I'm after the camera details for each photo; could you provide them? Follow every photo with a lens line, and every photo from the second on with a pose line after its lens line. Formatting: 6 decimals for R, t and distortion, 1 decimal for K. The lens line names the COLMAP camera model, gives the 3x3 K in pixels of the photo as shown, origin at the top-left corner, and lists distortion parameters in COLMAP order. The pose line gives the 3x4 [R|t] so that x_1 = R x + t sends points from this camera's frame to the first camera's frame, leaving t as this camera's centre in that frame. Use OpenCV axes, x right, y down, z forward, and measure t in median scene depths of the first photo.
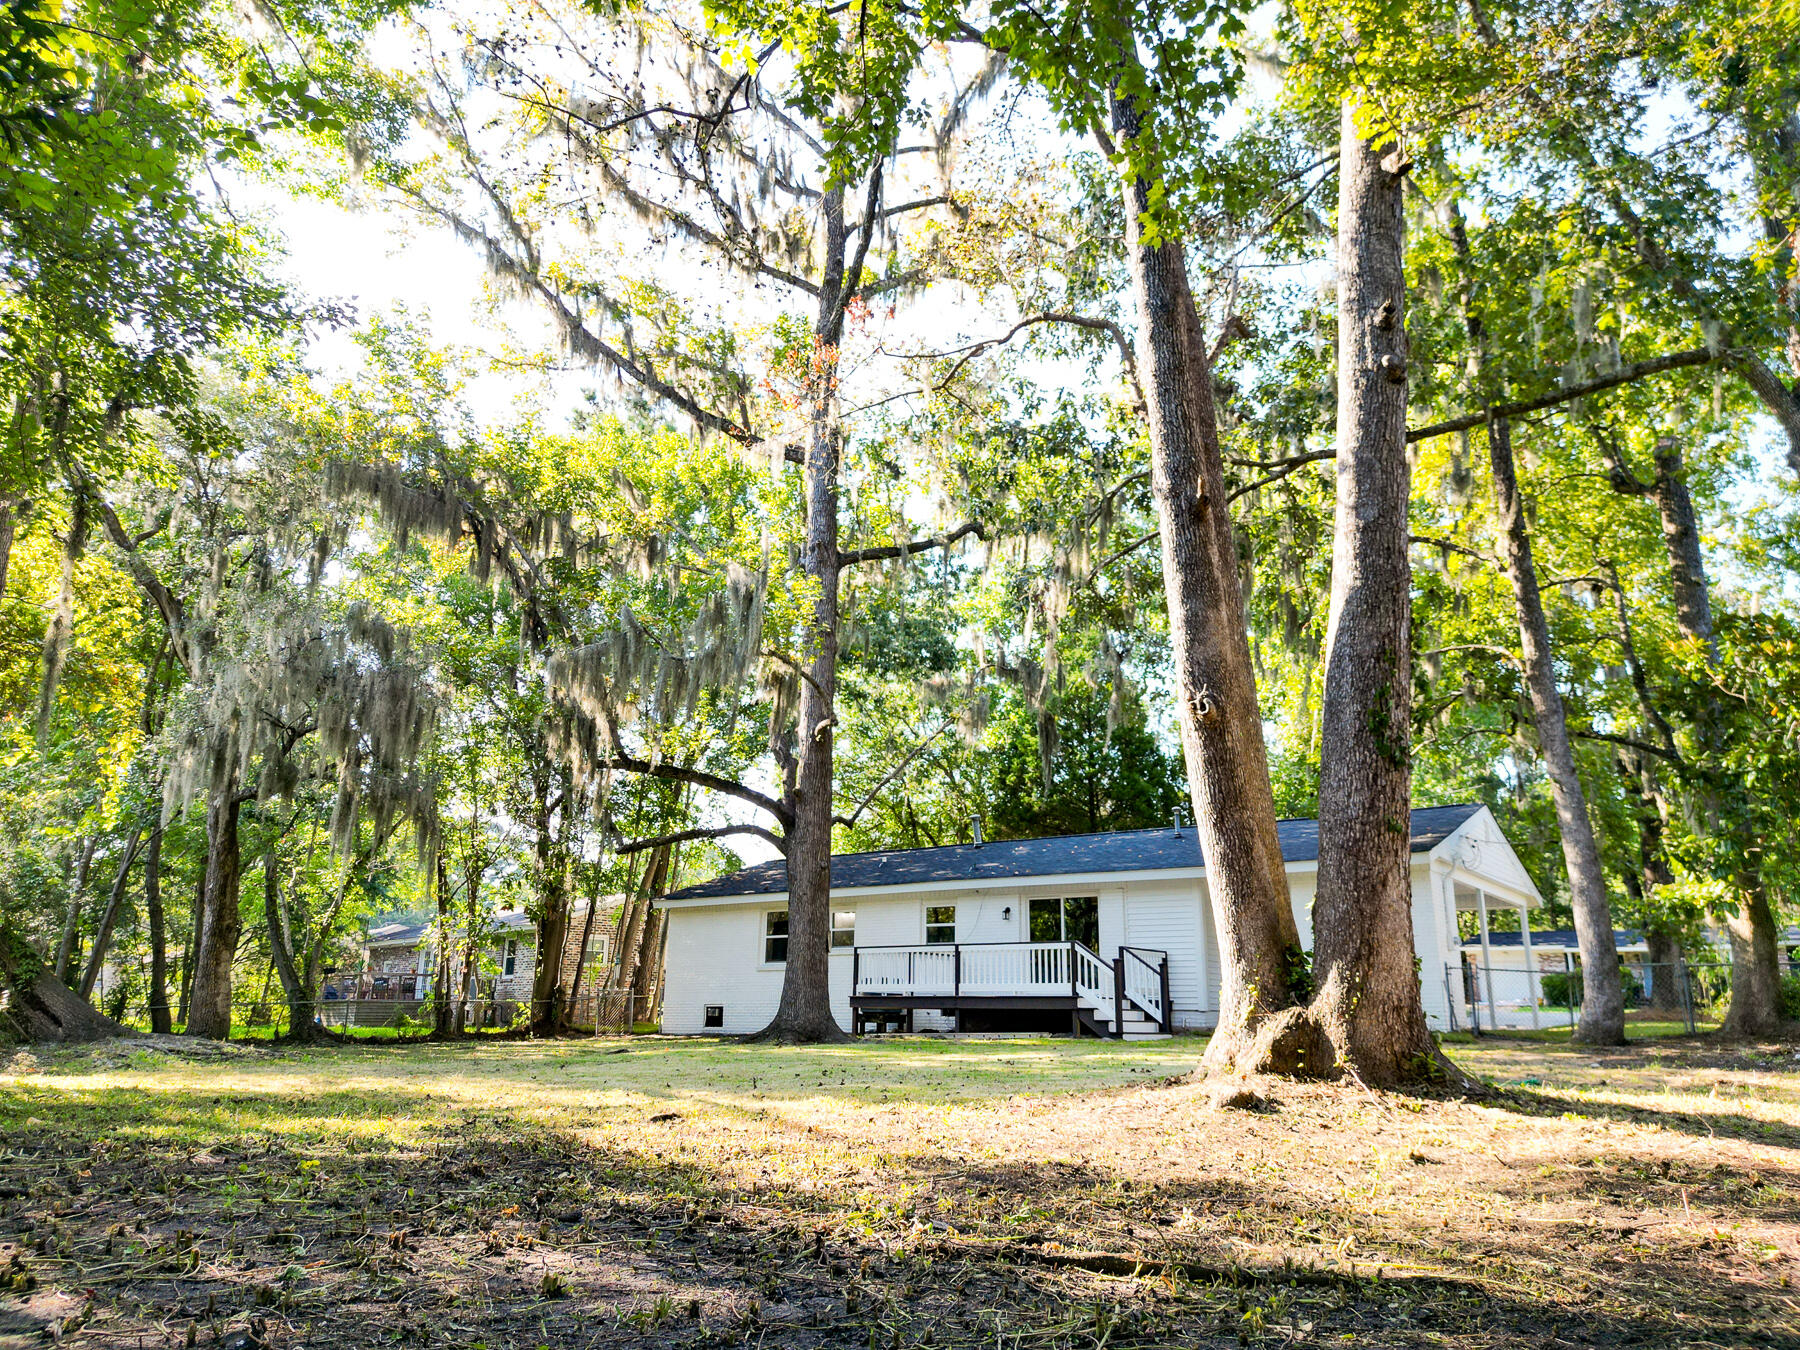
lens RADIAL K [[1273.9, 0, 894.8], [0, 1273.9, 673.3], [0, 0, 1]] dist [0.060915, -0.051182]
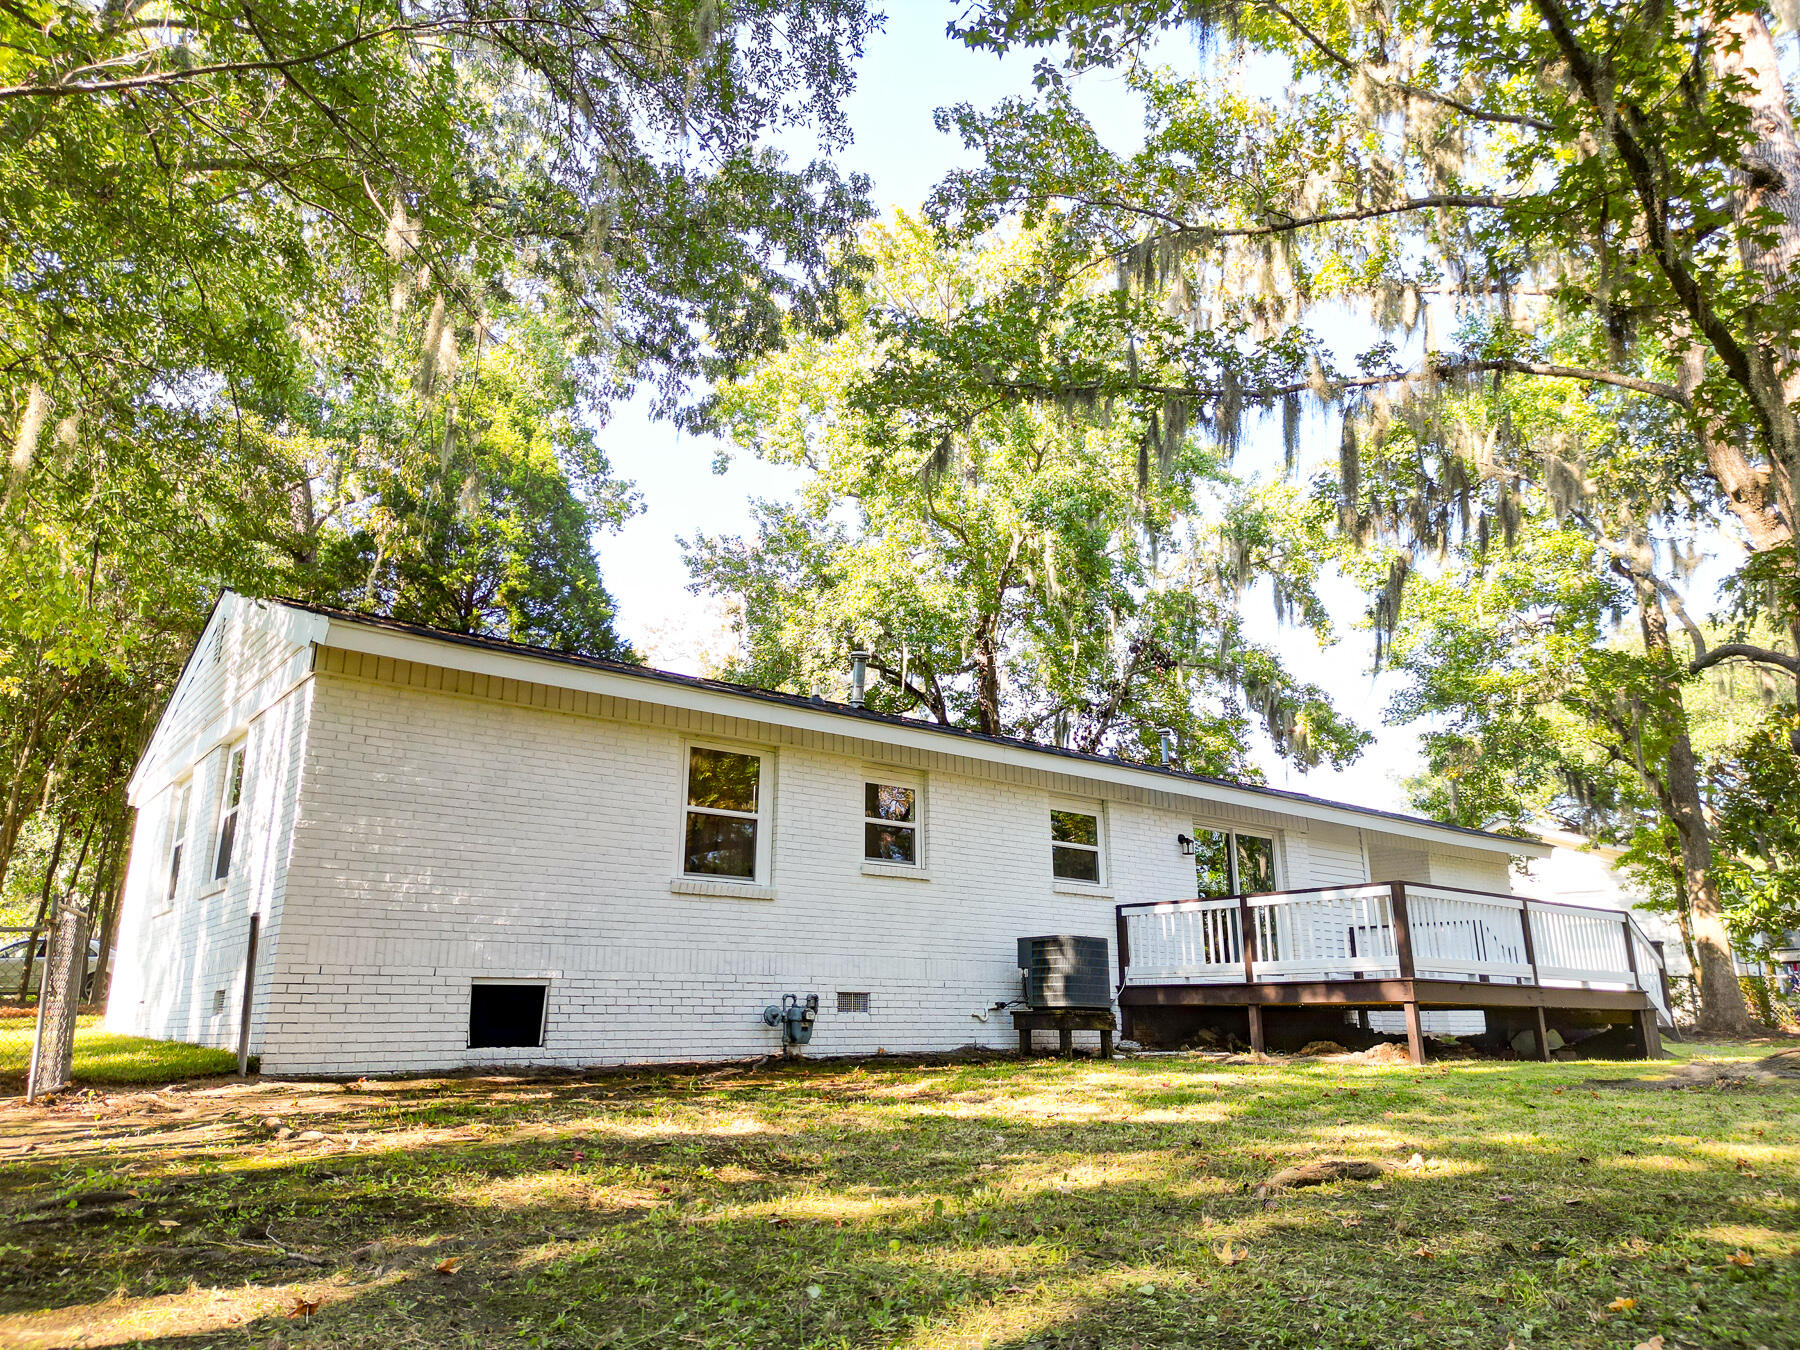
lens RADIAL K [[1273.9, 0, 901.8], [0, 1273.9, 677.6], [0, 0, 1]] dist [0.060915, -0.051182]
pose [[0.300169, 0.250123, 0.920509, -0.512526], [-0.252666, 0.951389, -0.176121, 0.253372], [-0.919814, -0.179715, 0.348776, 0.934623]]
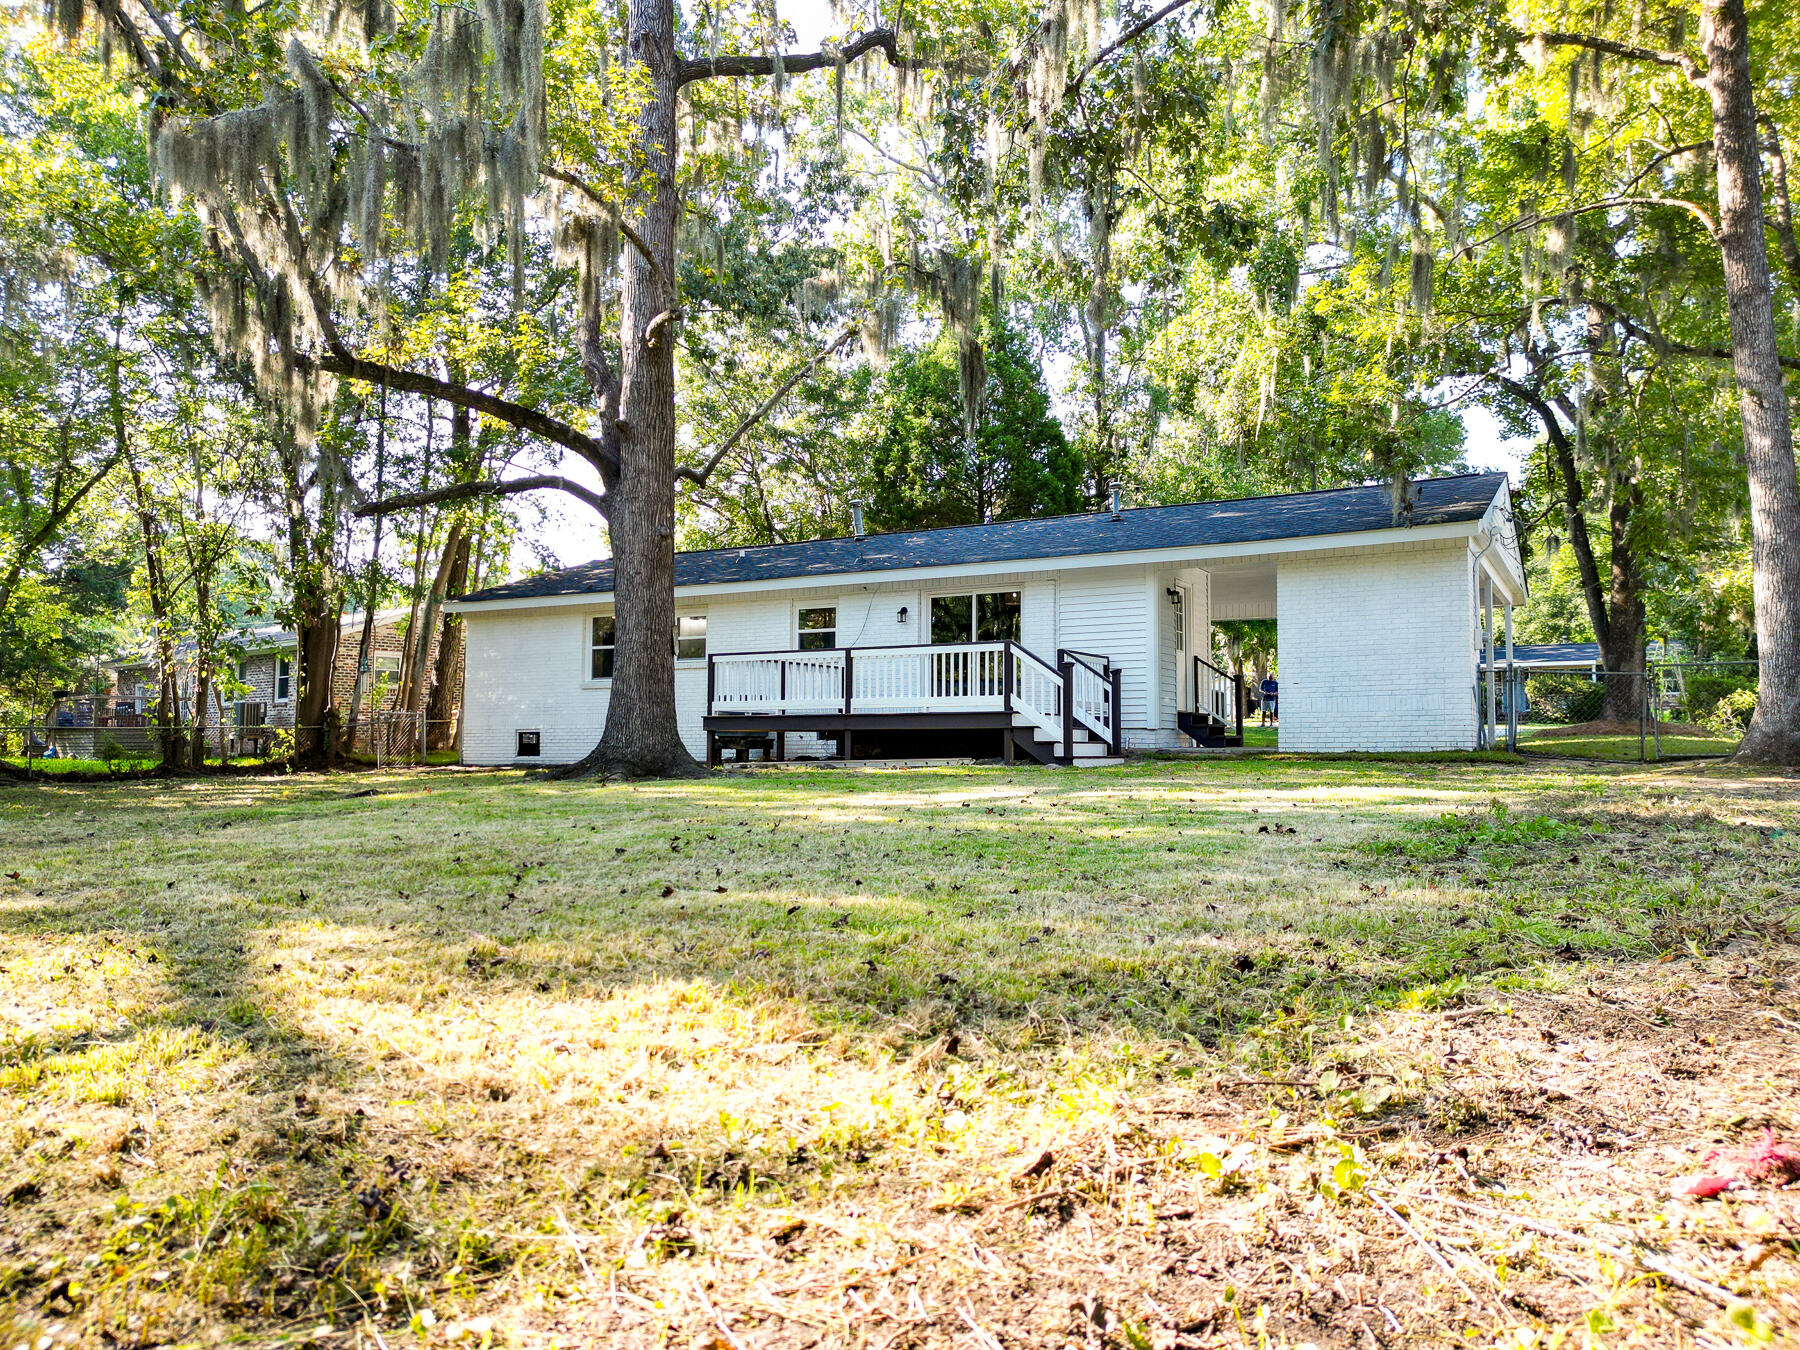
lens RADIAL K [[1273.9, 0, 910.9], [0, 1273.9, 682.9], [0, 0, 1]] dist [0.060915, -0.051182]
pose [[0.990905, -0.004407, 0.134494, -0.013330], [-0.024461, 0.976912, 0.212236, 0.063174], [-0.132324, -0.213595, 0.967919, 0.231244]]
